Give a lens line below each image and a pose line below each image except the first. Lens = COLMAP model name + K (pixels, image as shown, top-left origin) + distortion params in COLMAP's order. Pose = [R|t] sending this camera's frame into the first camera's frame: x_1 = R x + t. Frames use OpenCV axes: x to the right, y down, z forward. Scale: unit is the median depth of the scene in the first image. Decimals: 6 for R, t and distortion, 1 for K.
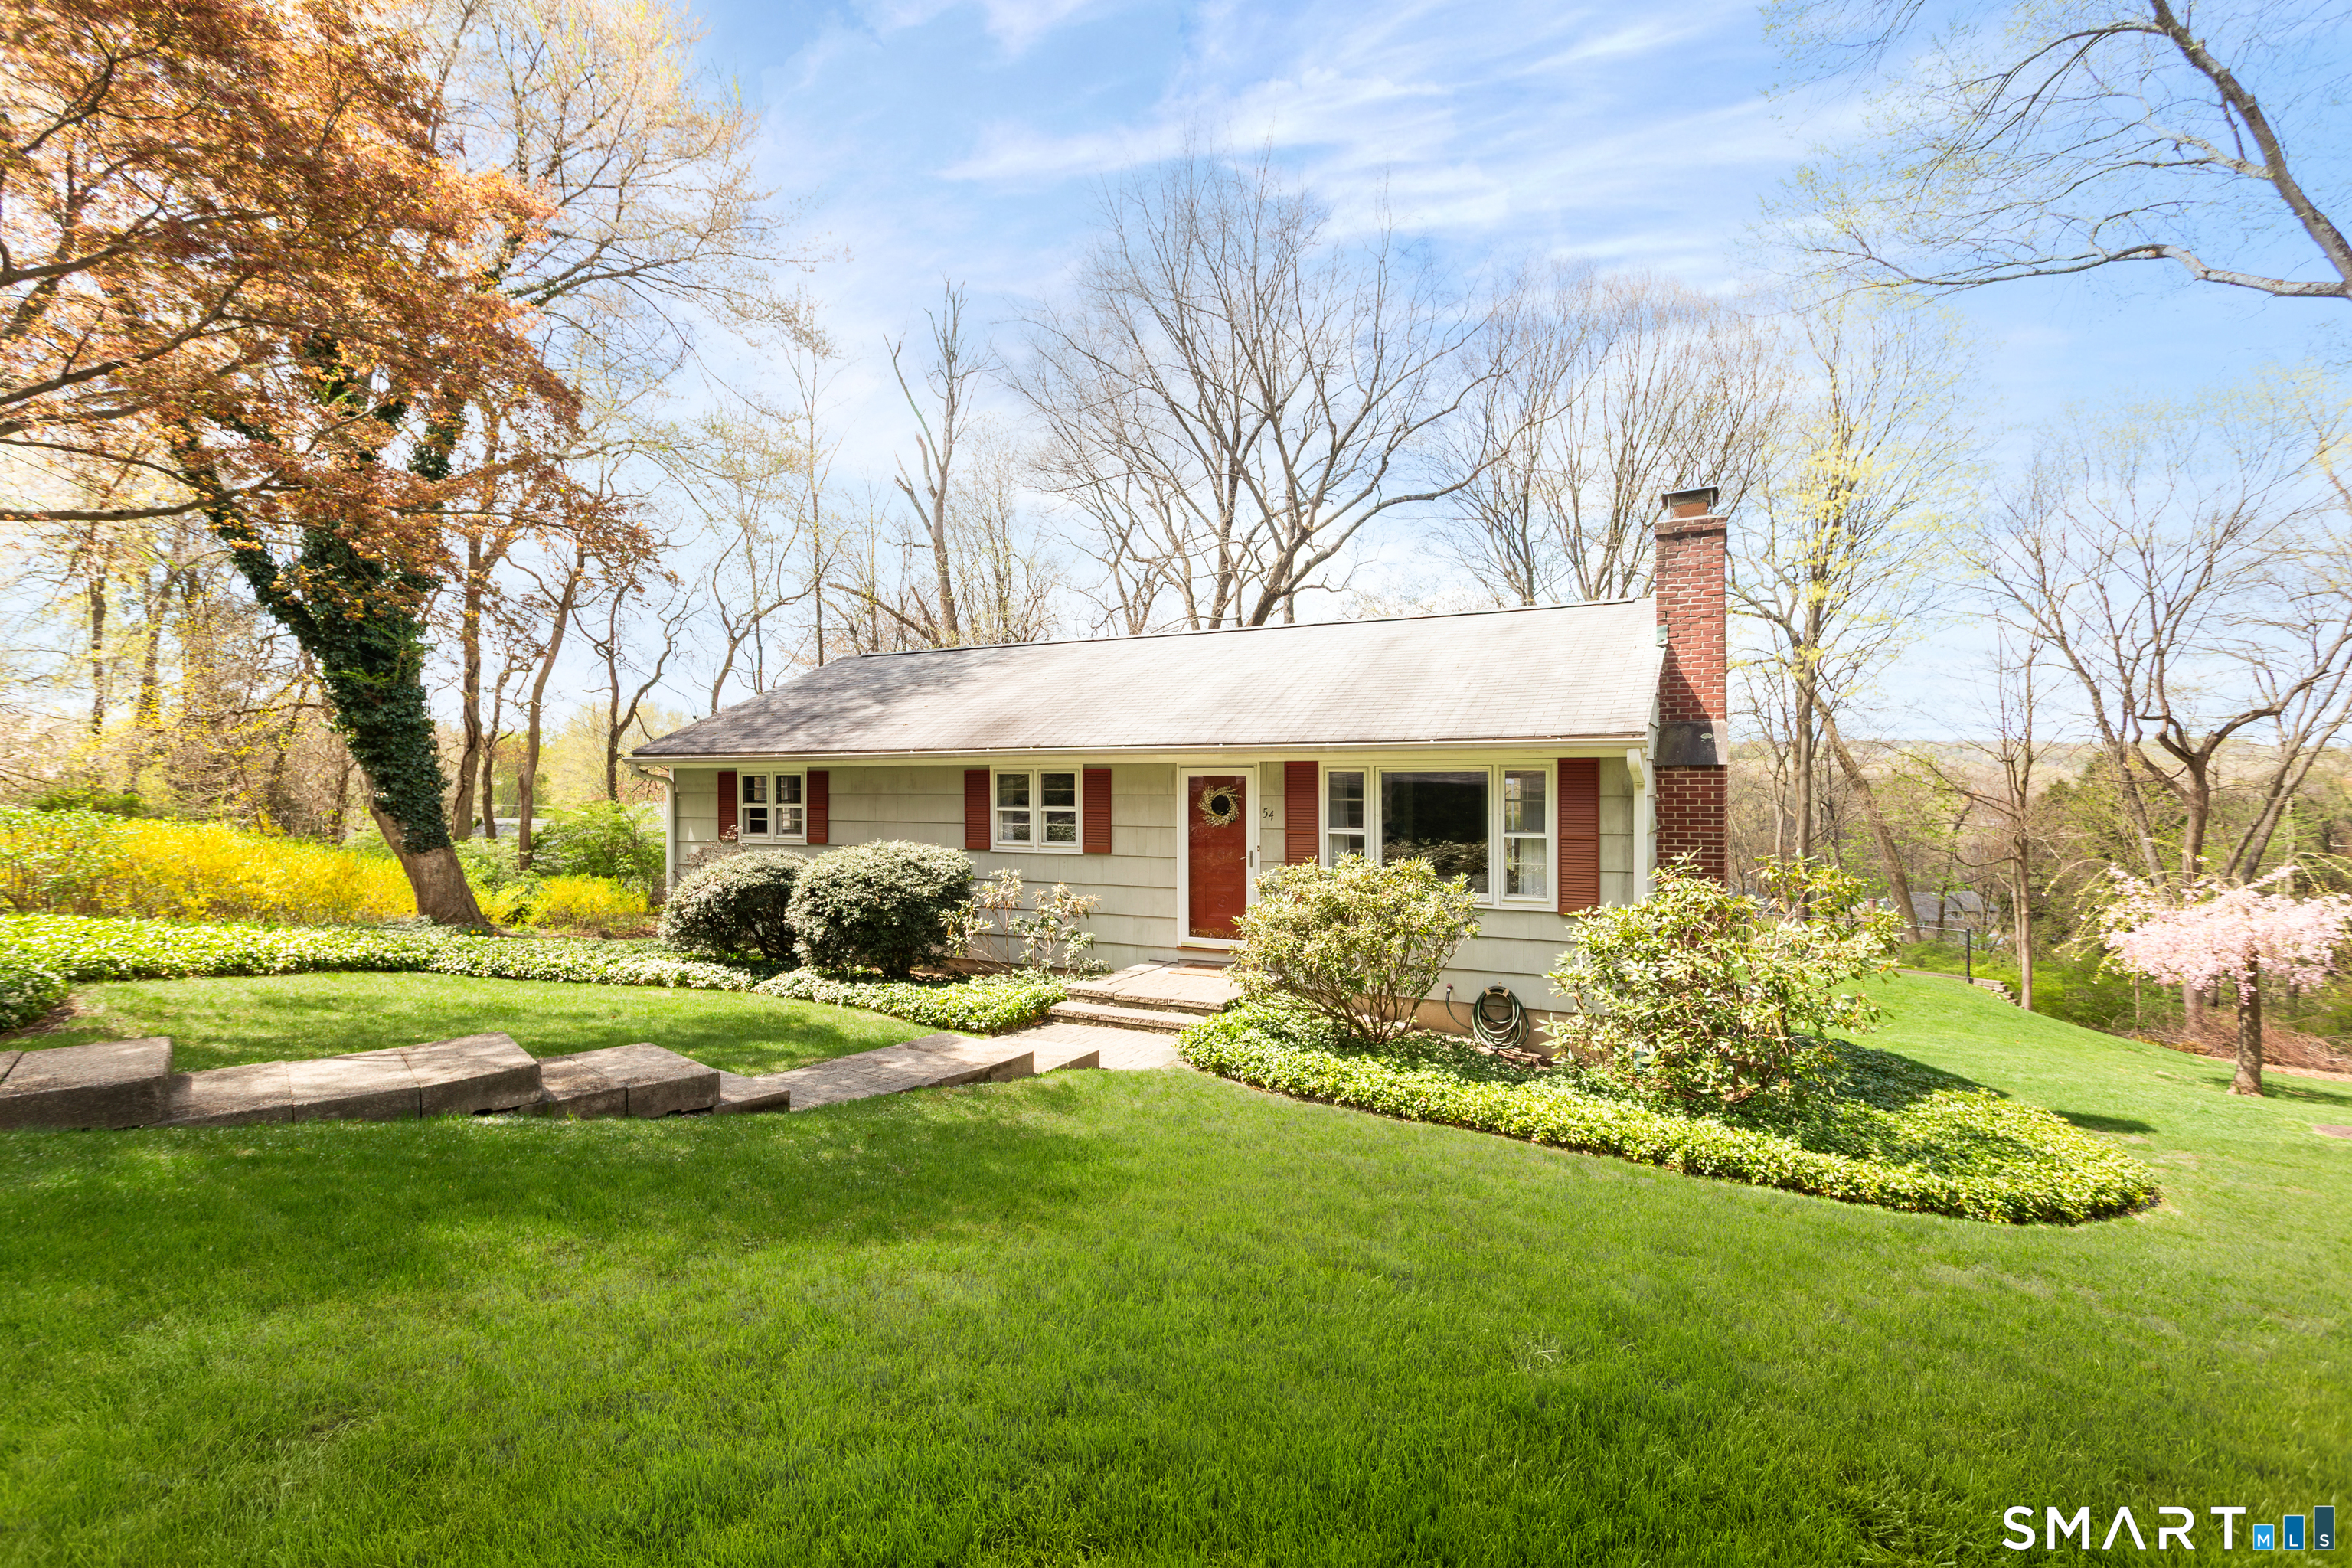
lens RADIAL K [[1106.3, 0, 1170.8], [0, 1106.3, 782.2], [0, 0, 1]] dist [0.006931, 0.001335]
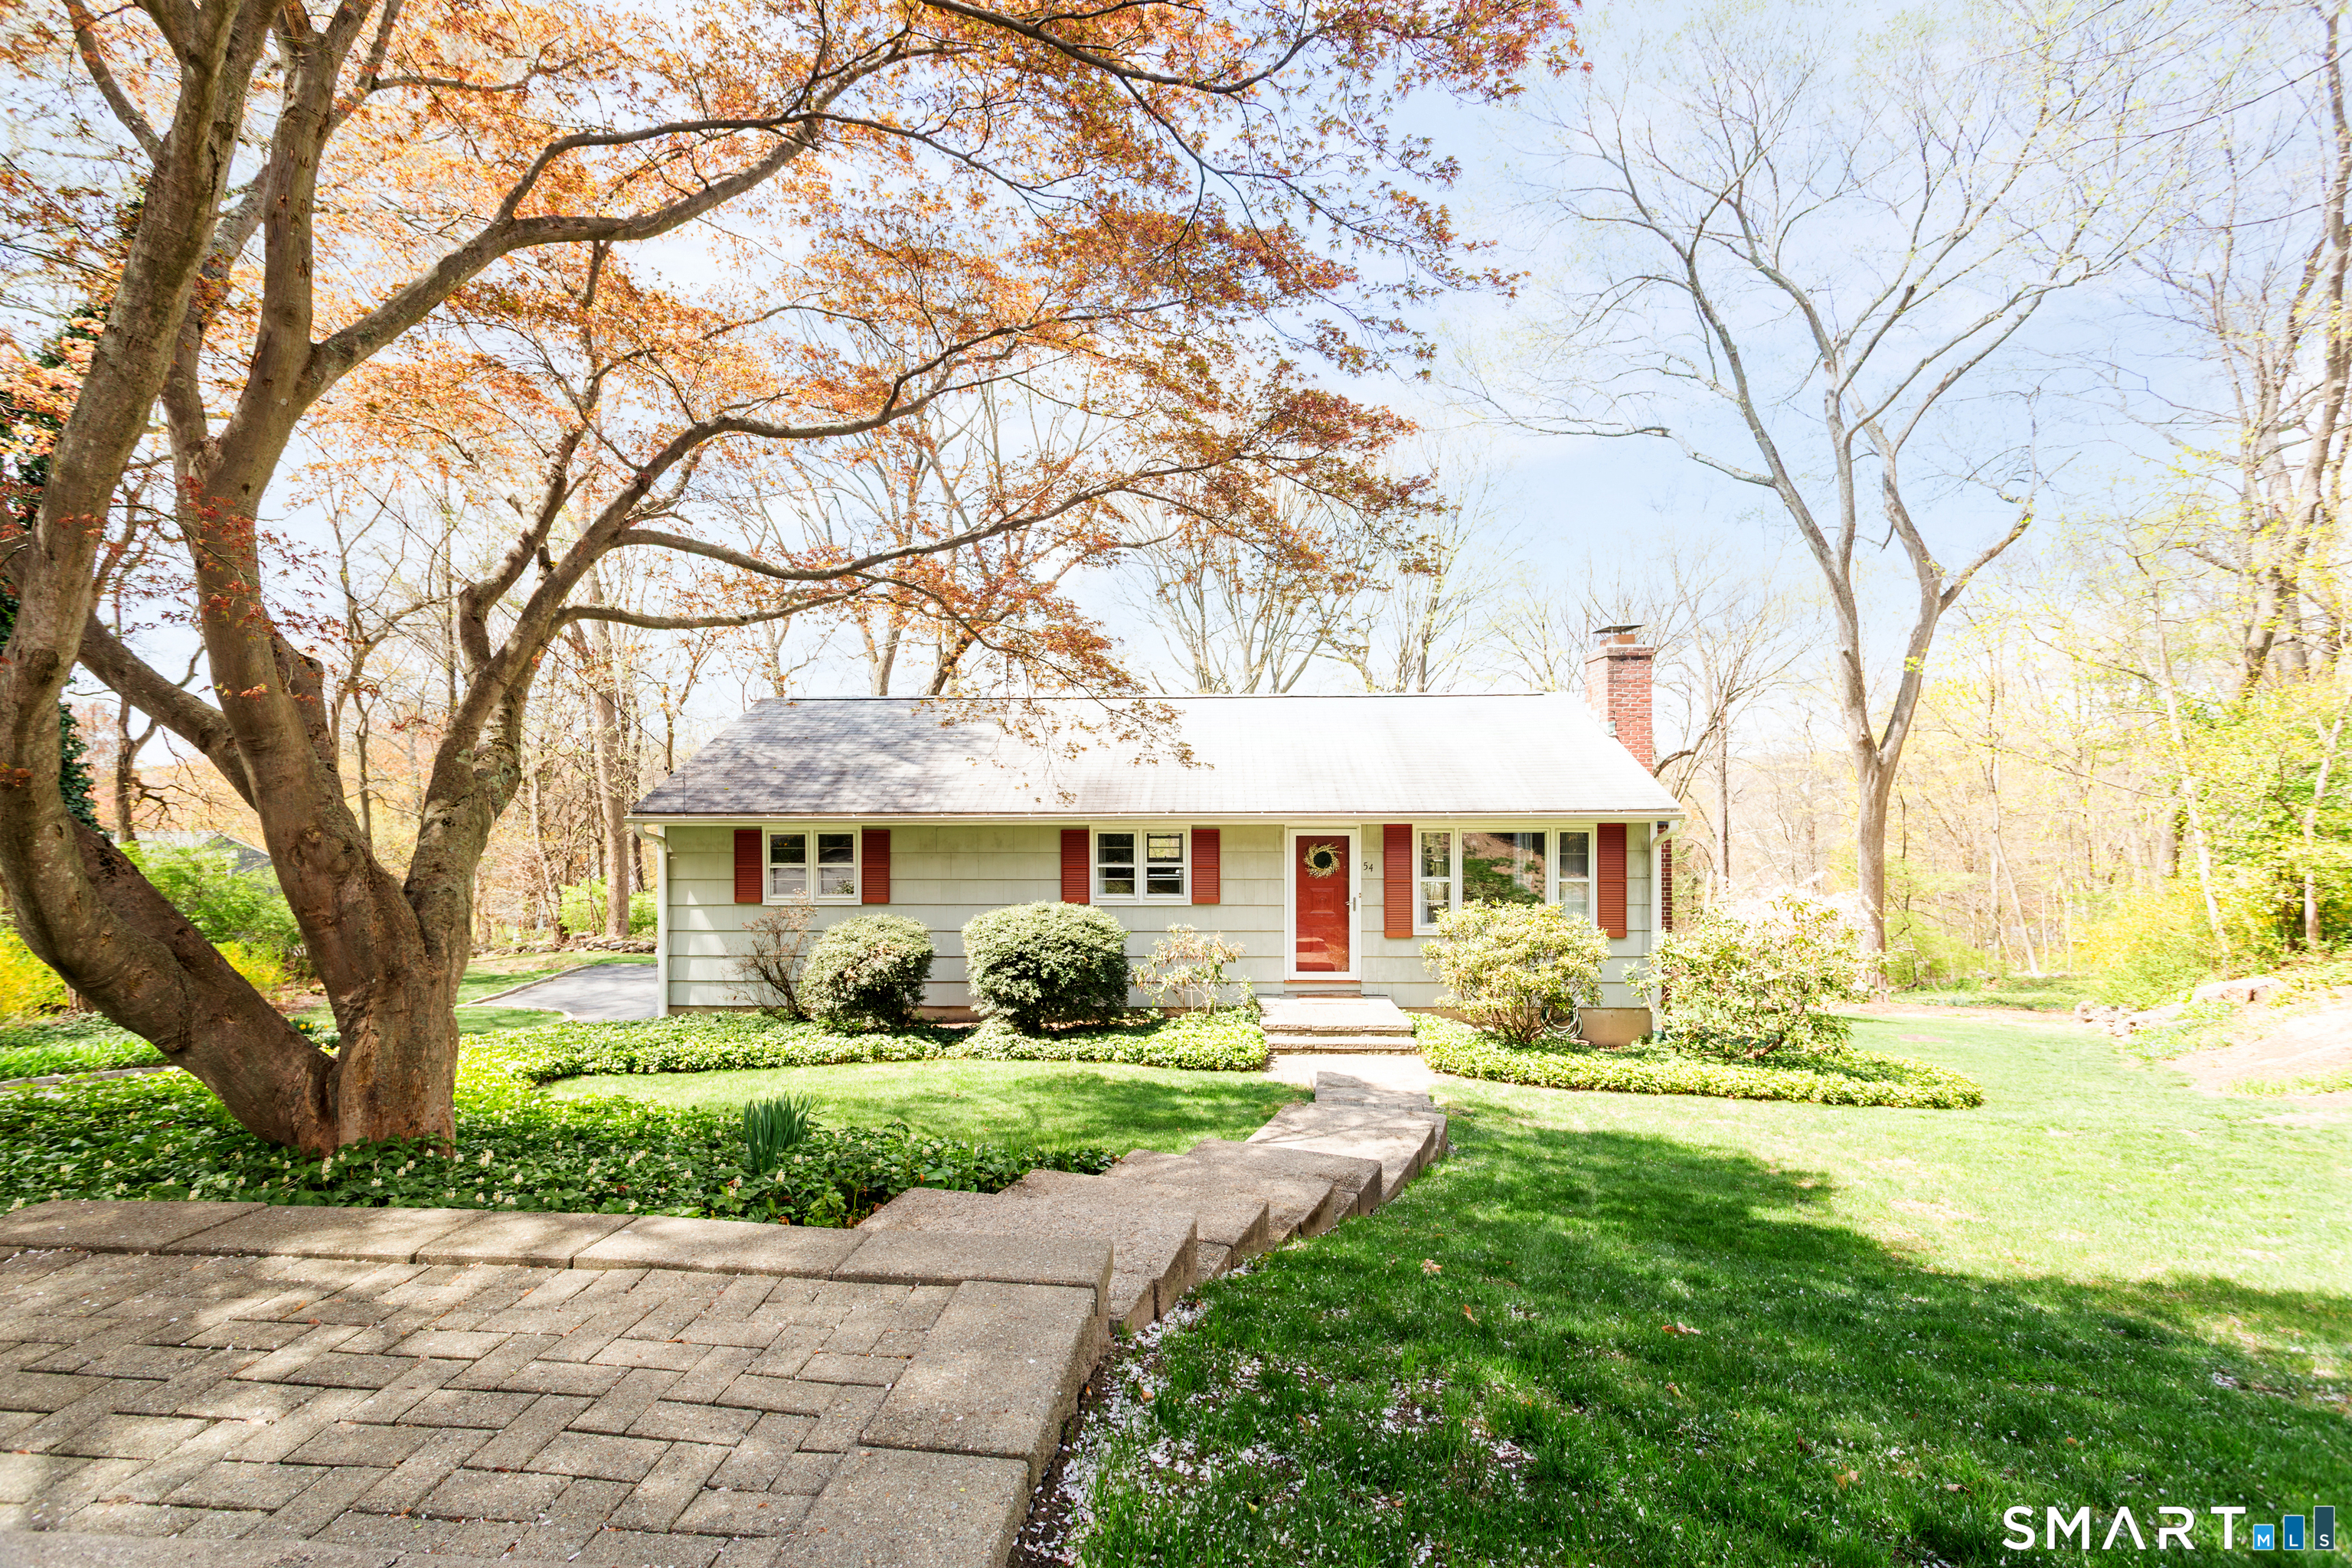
lens RADIAL K [[1109.0, 0, 1168.9], [0, 1109.0, 784.0], [0, 0, 1]] dist [0.000246, 0.003234]
pose [[0.904087, -0.002223, 0.427342, -0.614665], [0.003138, 0.999994, -0.001438, -0.059824], [-0.427336, 0.002641, 0.904089, -0.013248]]
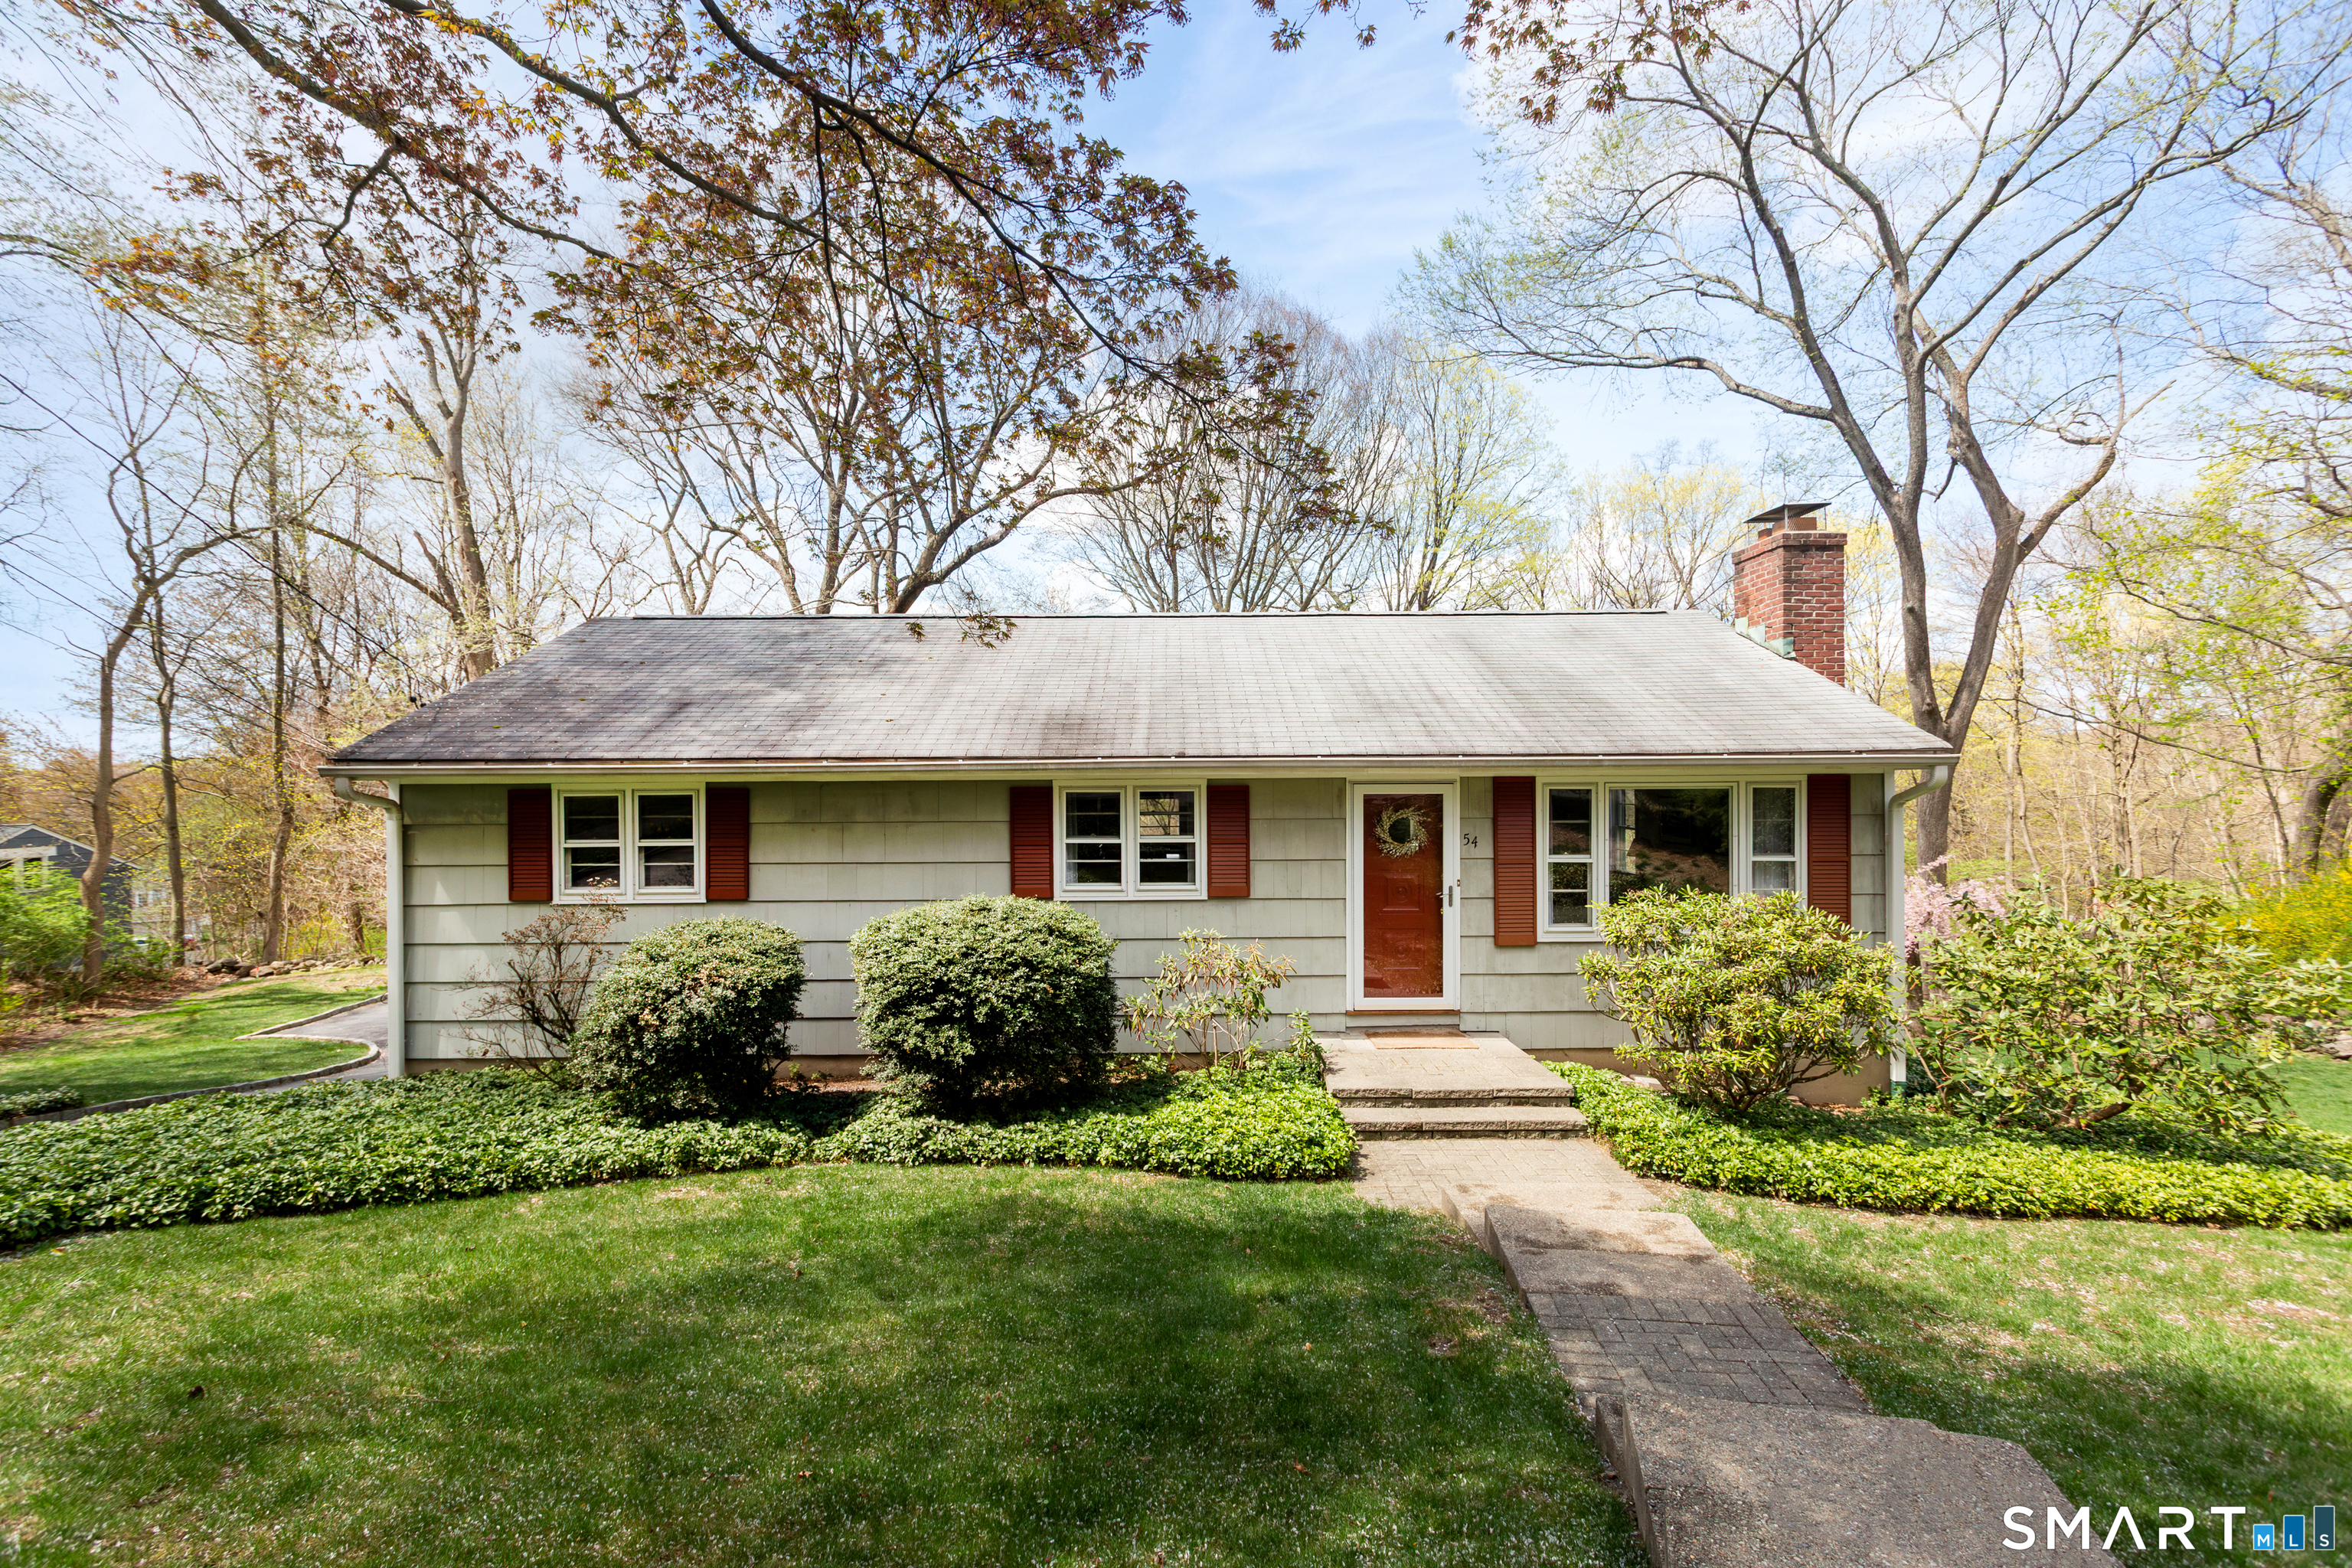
lens RADIAL K [[1109.0, 0, 1168.9], [0, 1109.0, 784.0], [0, 0, 1]] dist [0.000246, 0.003234]
pose [[0.886331, -0.005257, 0.463022, -0.474397], [0.005762, 0.999983, 0.000323, -0.014402], [-0.463016, 0.002382, 0.886347, 0.364111]]
